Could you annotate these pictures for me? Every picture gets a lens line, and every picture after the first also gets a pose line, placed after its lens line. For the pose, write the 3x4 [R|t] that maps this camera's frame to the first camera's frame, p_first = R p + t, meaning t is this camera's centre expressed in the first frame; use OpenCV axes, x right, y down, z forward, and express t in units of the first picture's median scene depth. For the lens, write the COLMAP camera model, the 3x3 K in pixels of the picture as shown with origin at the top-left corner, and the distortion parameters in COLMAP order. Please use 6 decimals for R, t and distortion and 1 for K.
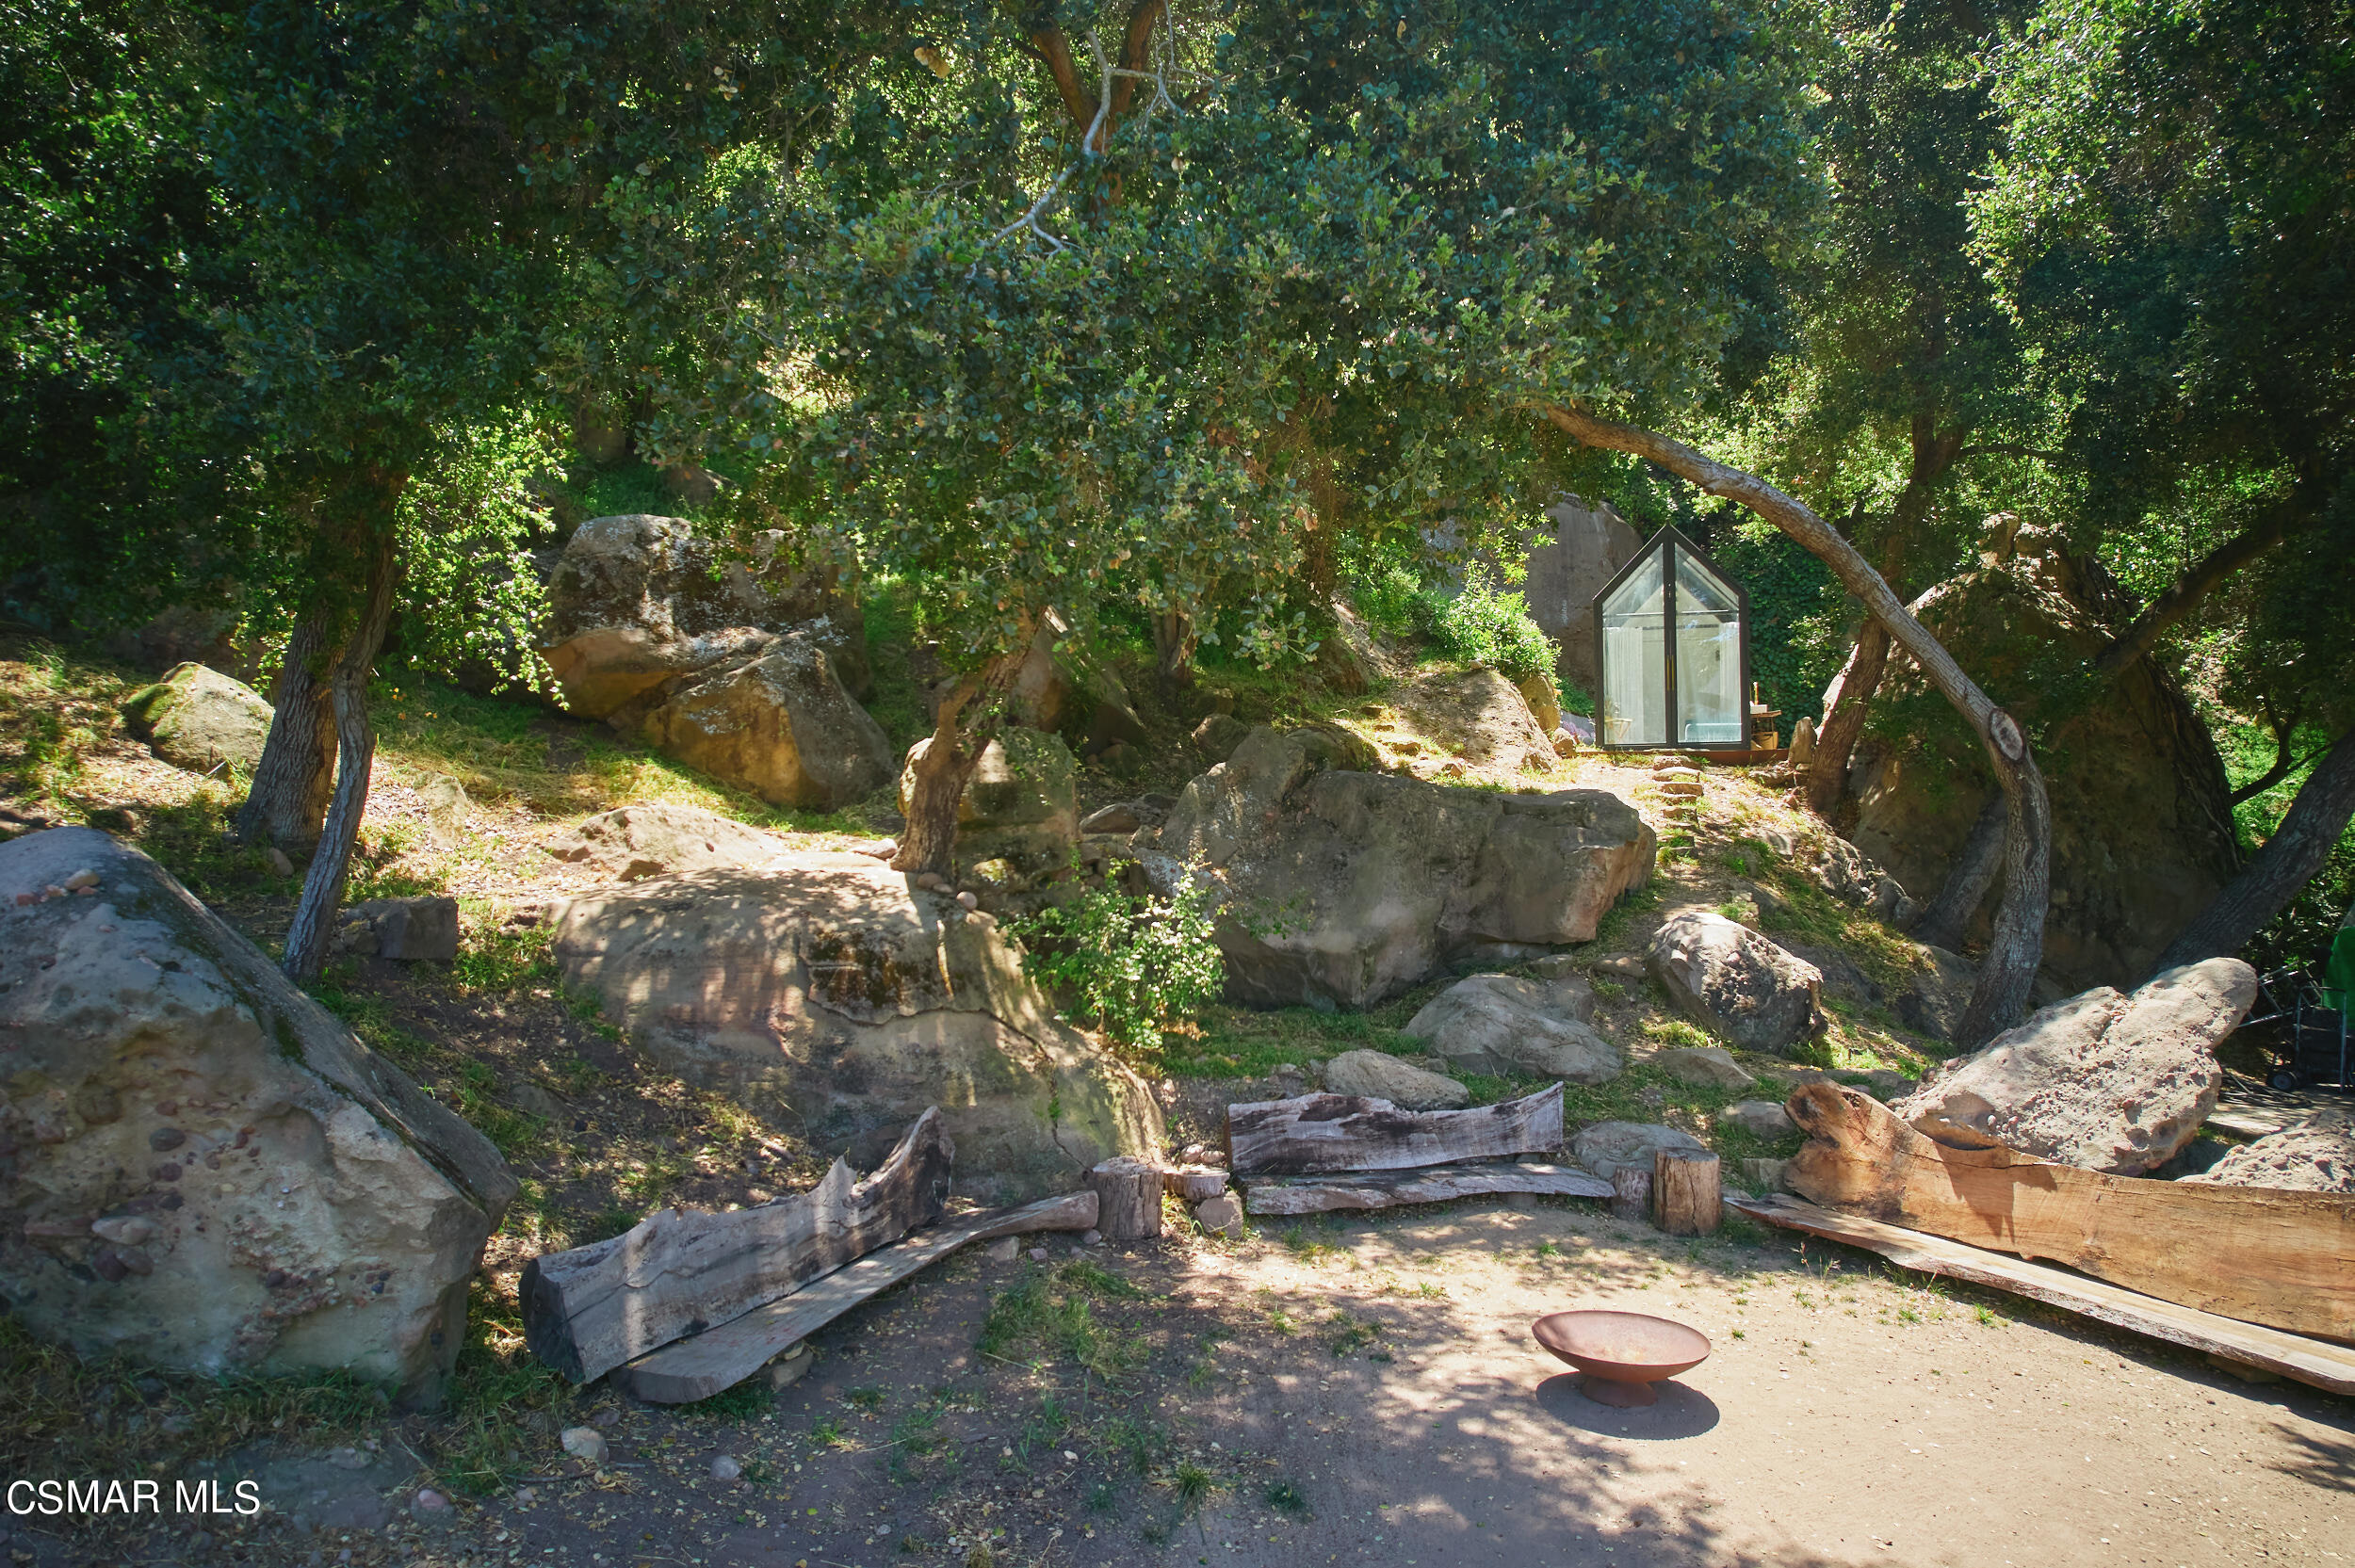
lens RADIAL K [[1505.9, 0, 1177.1], [0, 1505.9, 788.8], [0, 0, 1]] dist [-0.069560, 0.059115]
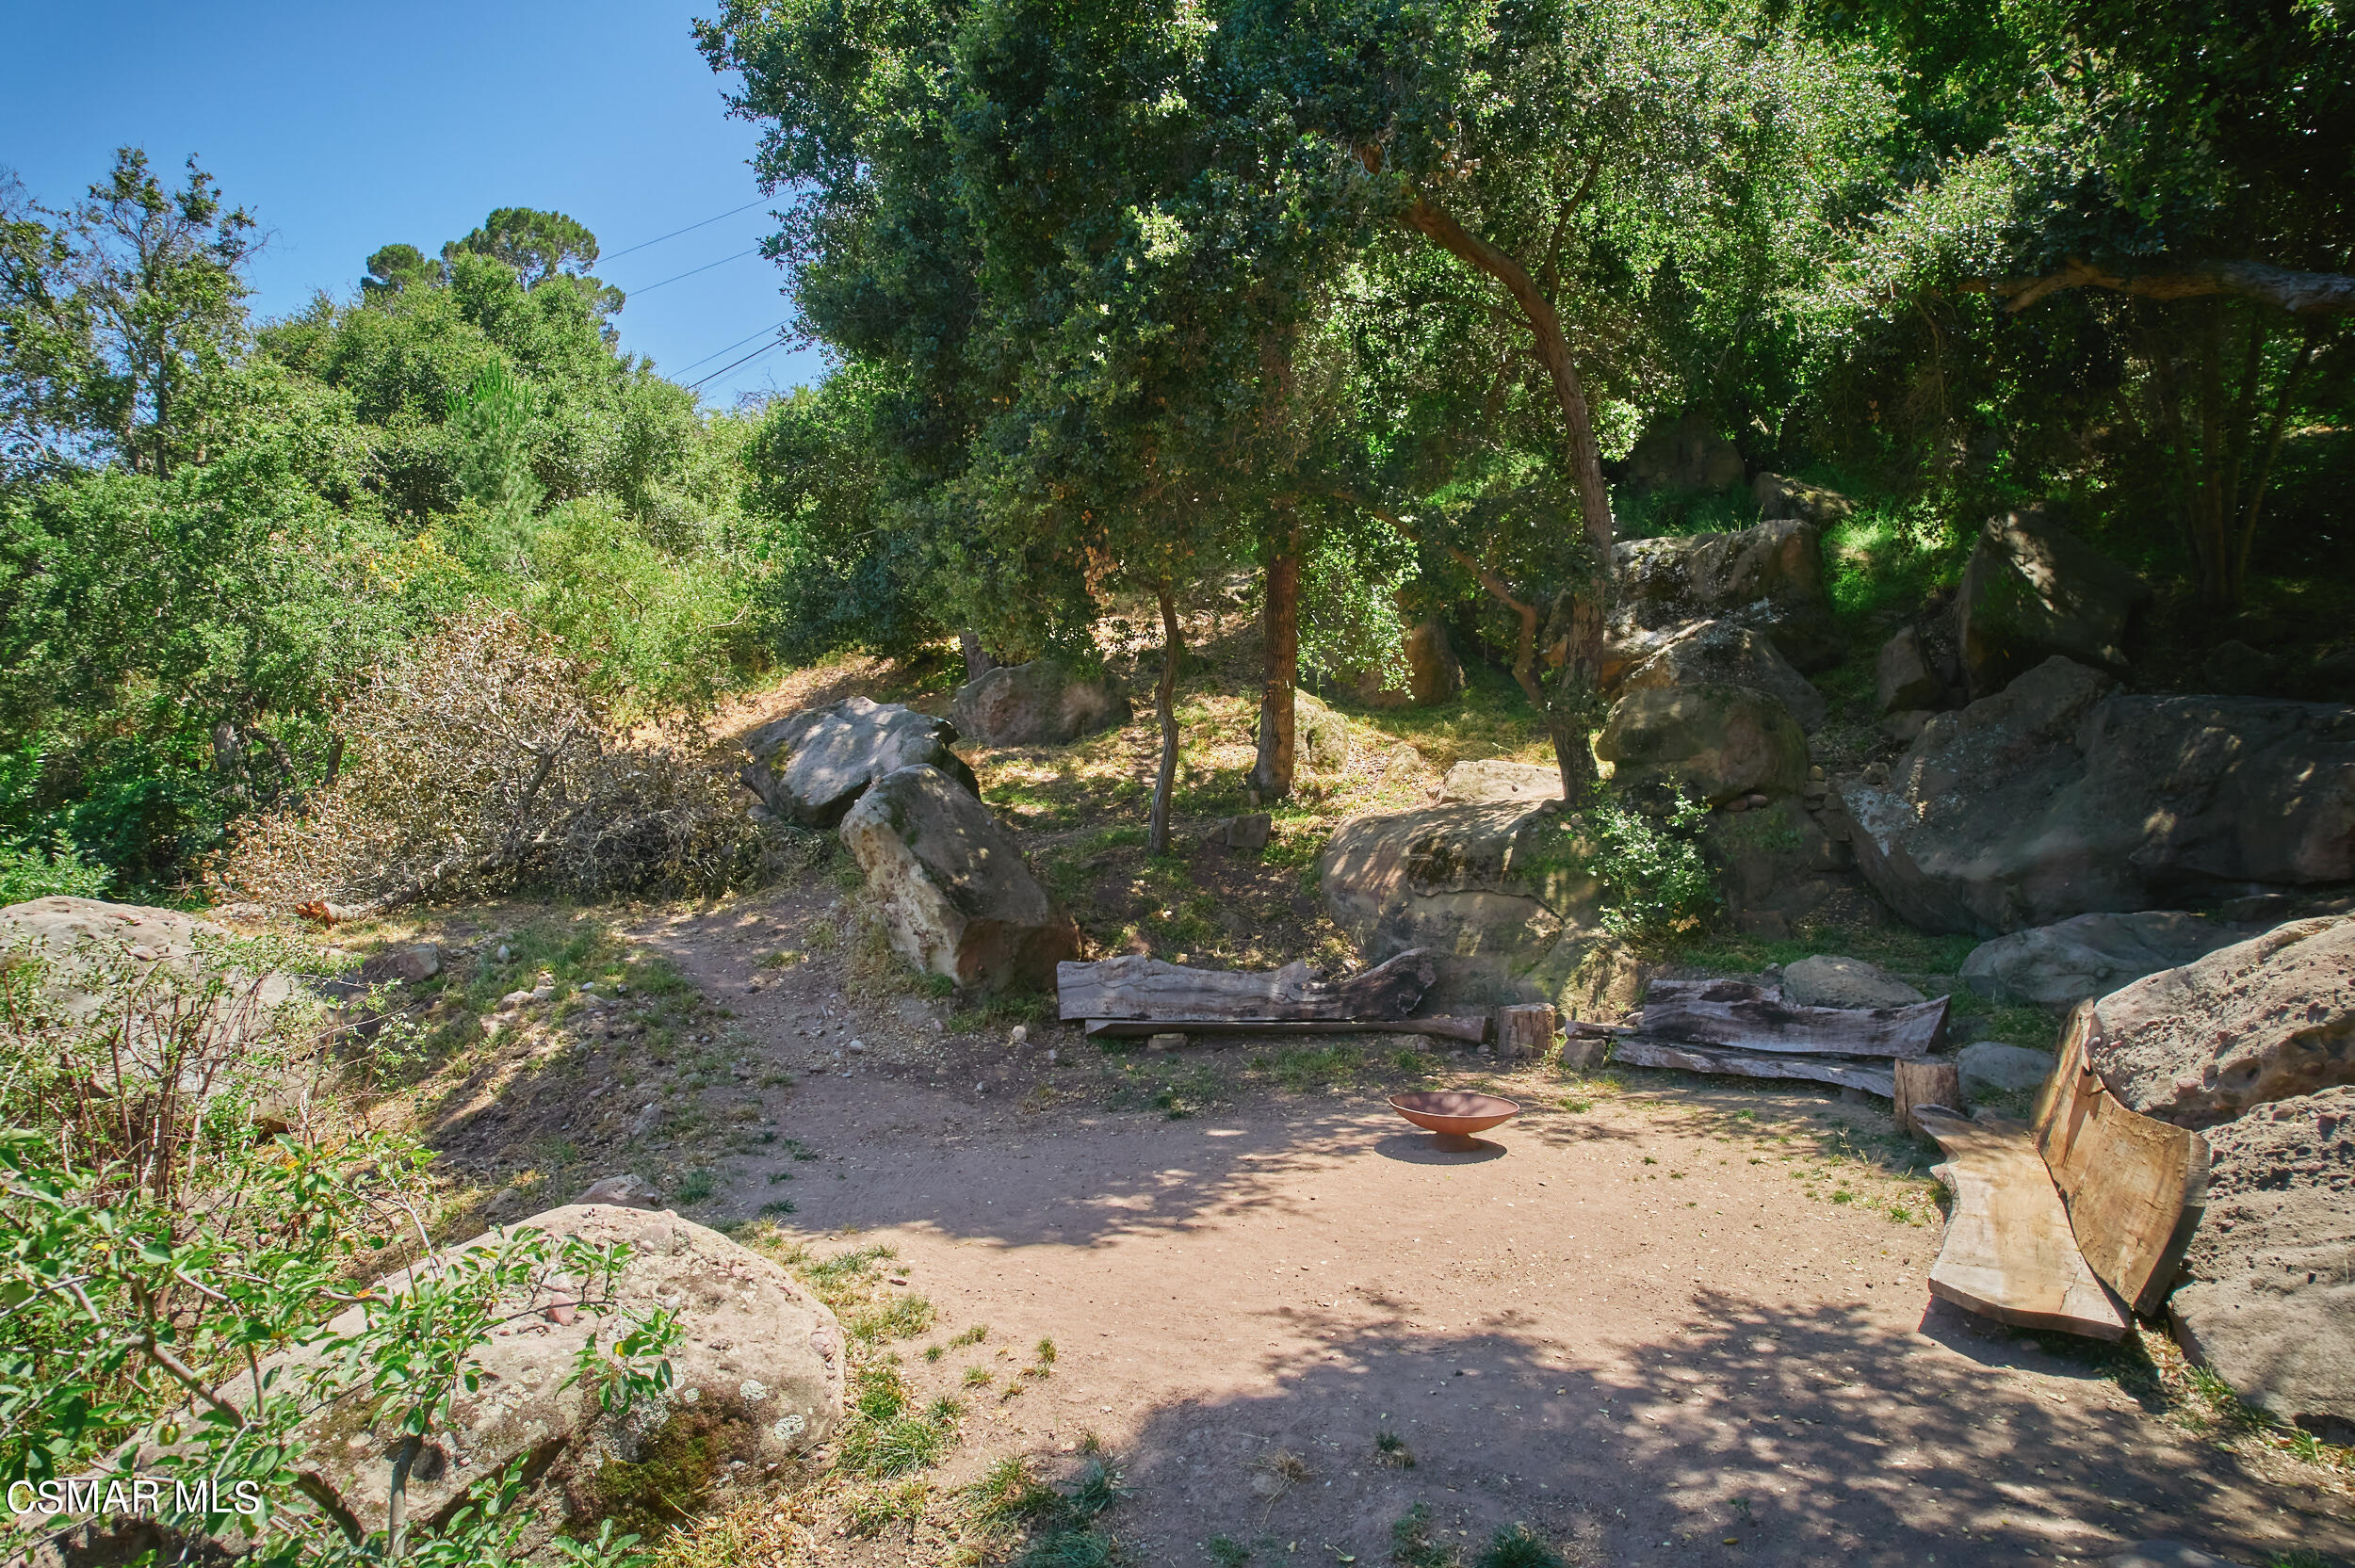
lens RADIAL K [[1505.9, 0, 1176.5], [0, 1505.9, 789.8], [0, 0, 1]] dist [-0.069560, 0.059115]
pose [[0.439043, -0.028384, -0.898018, 0.954262], [0.027773, 0.999452, -0.018012, 0.066238], [0.898037, -0.017032, 0.439590, 0.117887]]
